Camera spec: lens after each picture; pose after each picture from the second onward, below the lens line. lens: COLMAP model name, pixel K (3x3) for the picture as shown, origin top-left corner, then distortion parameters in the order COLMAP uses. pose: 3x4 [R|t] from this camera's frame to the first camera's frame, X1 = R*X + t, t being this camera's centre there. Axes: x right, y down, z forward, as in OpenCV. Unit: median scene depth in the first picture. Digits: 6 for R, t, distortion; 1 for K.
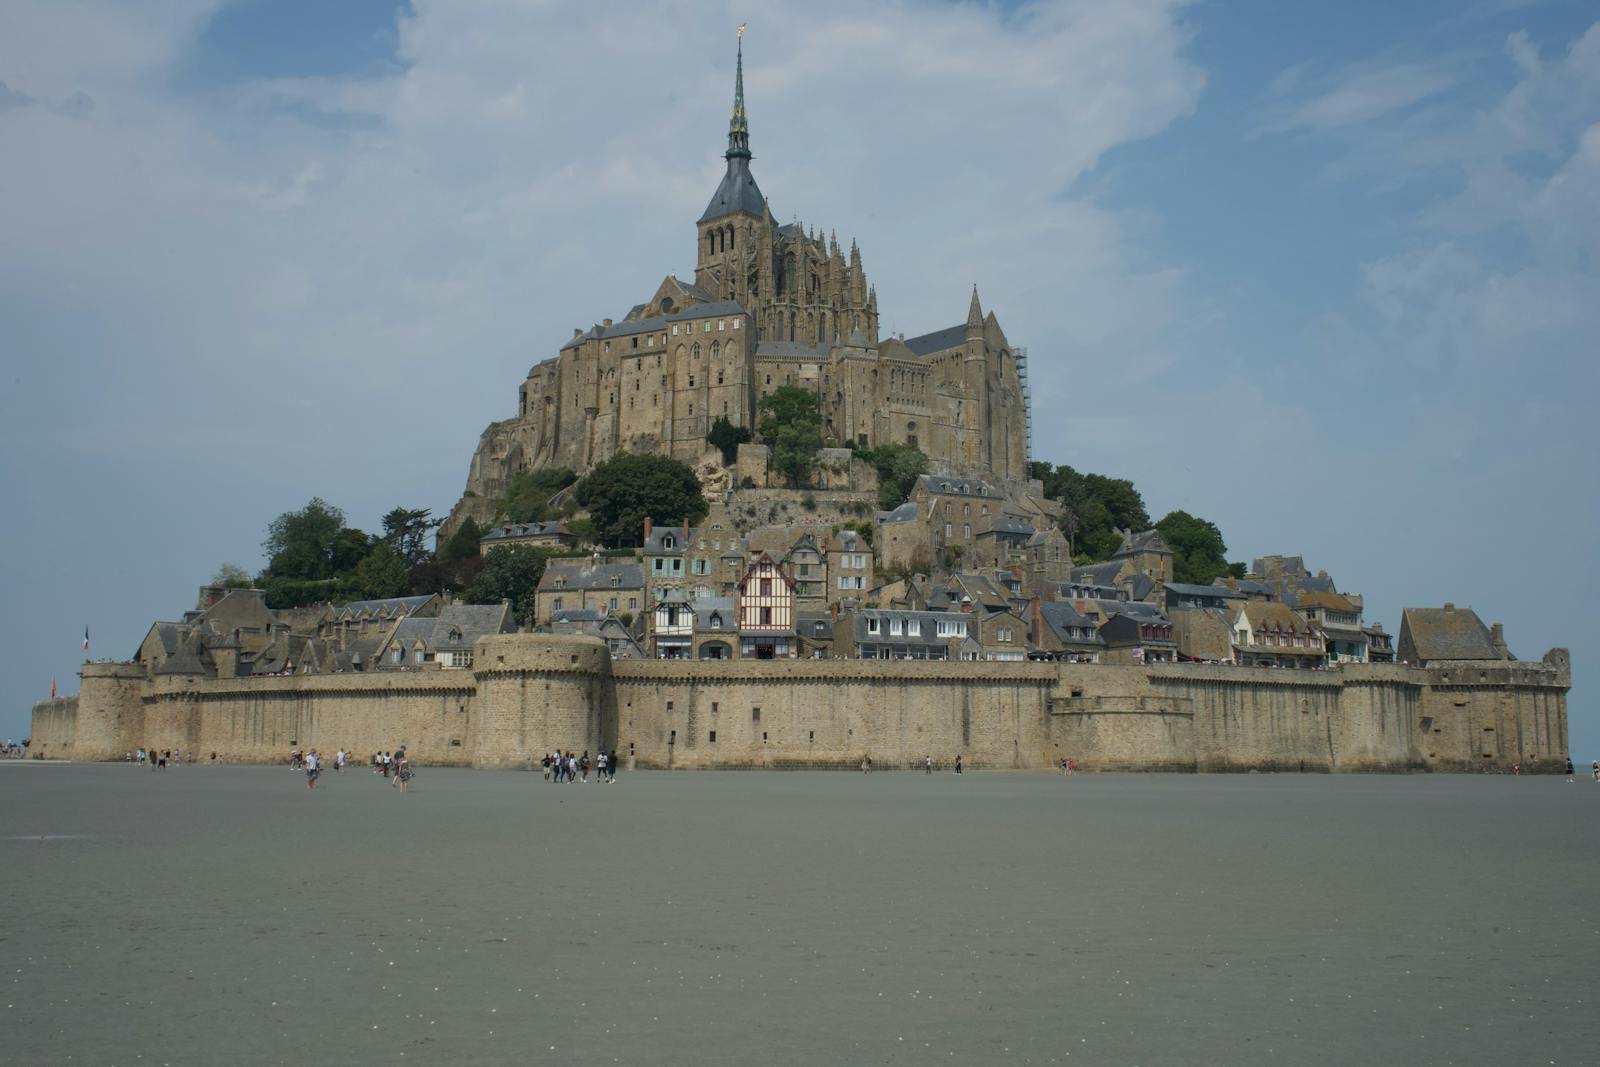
lens RADIAL K [[1677.1, 0, 764.6], [0, 1677.1, 531.2], [0, 0, 1]] dist [-0.069580, 0.005110]
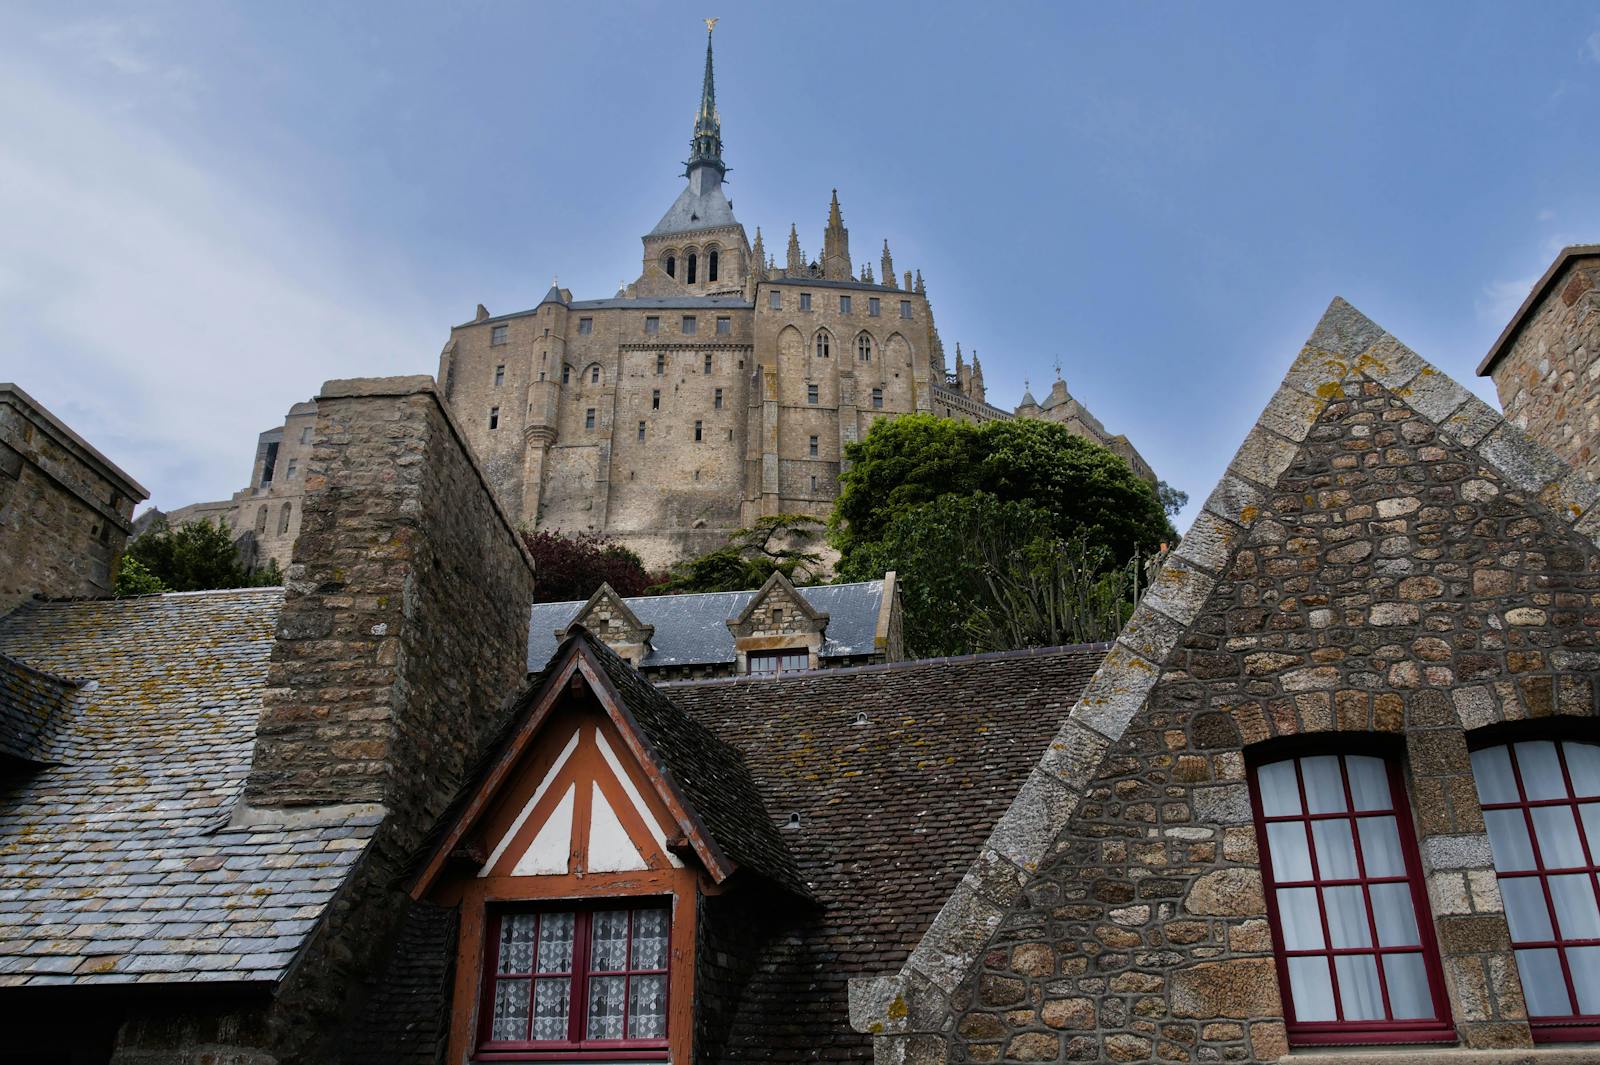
lens RADIAL K [[1233.5, 0, 800.0], [0, 1233.5, 532.5], [0, 0, 1]] dist [-0.082191, 0.001656]
pose [[0.851616, 0.202251, 0.483575, -0.205274], [-0.057587, 0.953077, -0.297201, 0.055534], [-0.520994, 0.225254, 0.823302, 0.676873]]
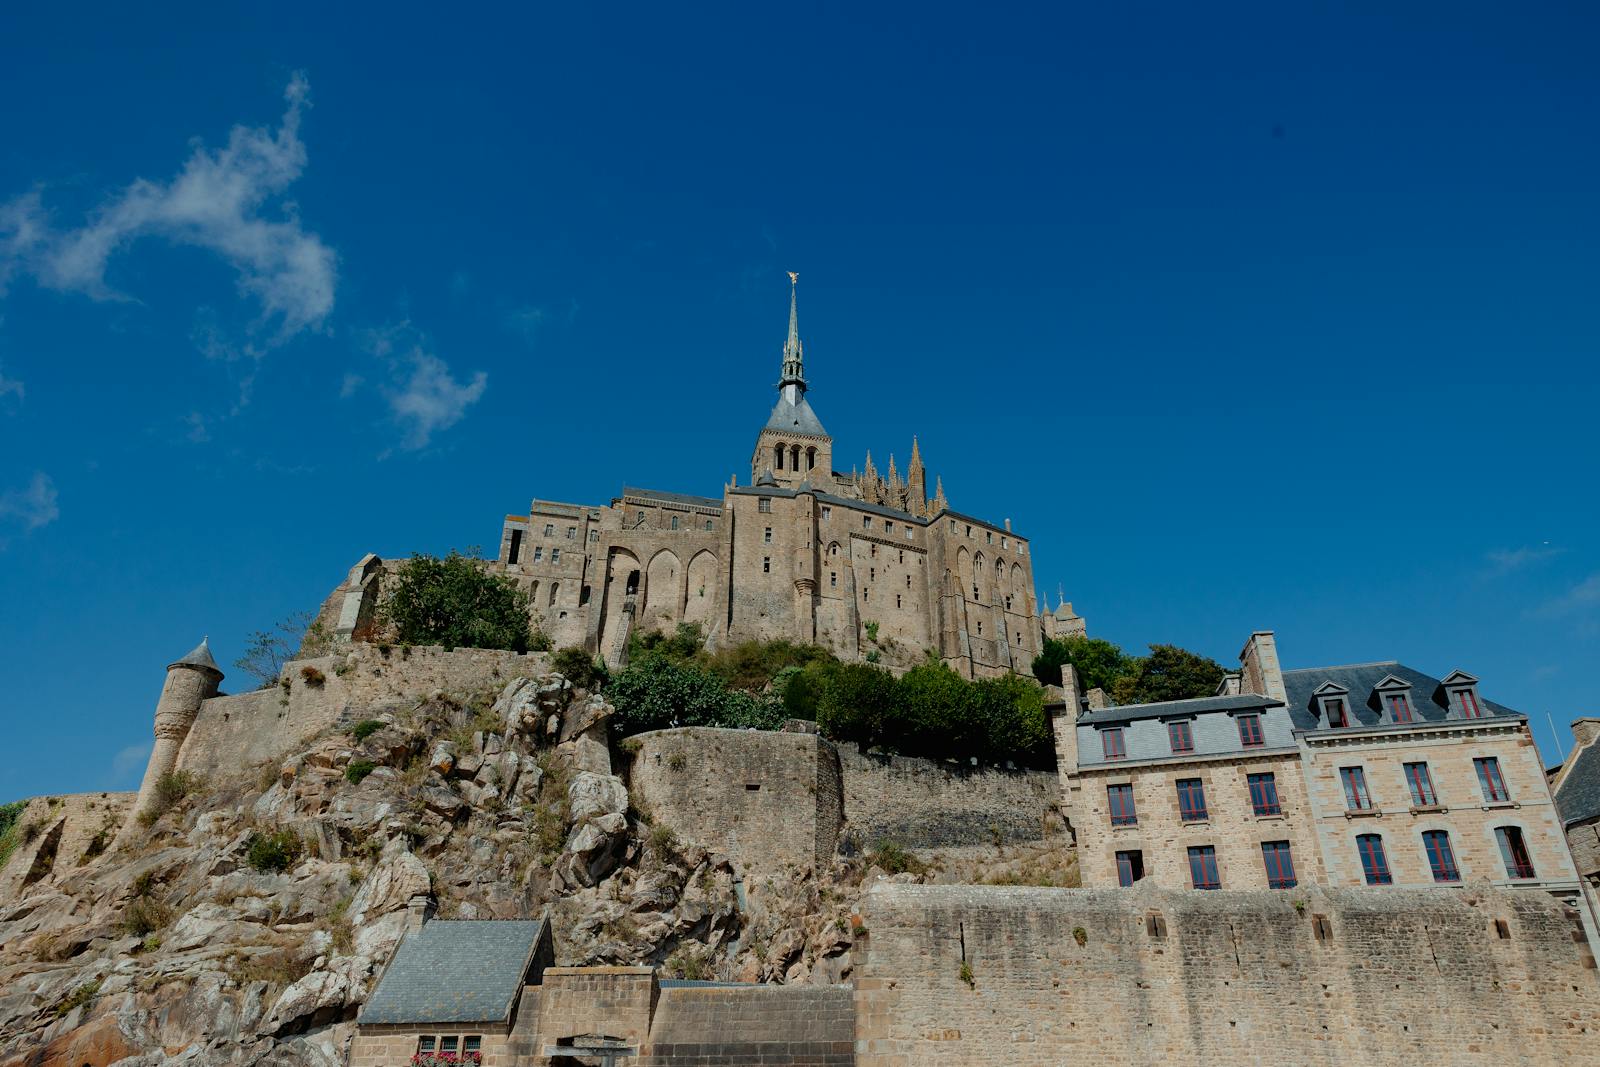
lens RADIAL K [[1087.0, 0, 800.0], [0, 1087.0, 533.5], [0, 0, 1]] dist [-0.000685, -0.000498]
pose [[0.575221, 0.394502, 0.716581, -0.443747], [-0.116058, 0.906516, -0.405905, 0.095488], [-0.809723, 0.150321, 0.567233, 0.738018]]
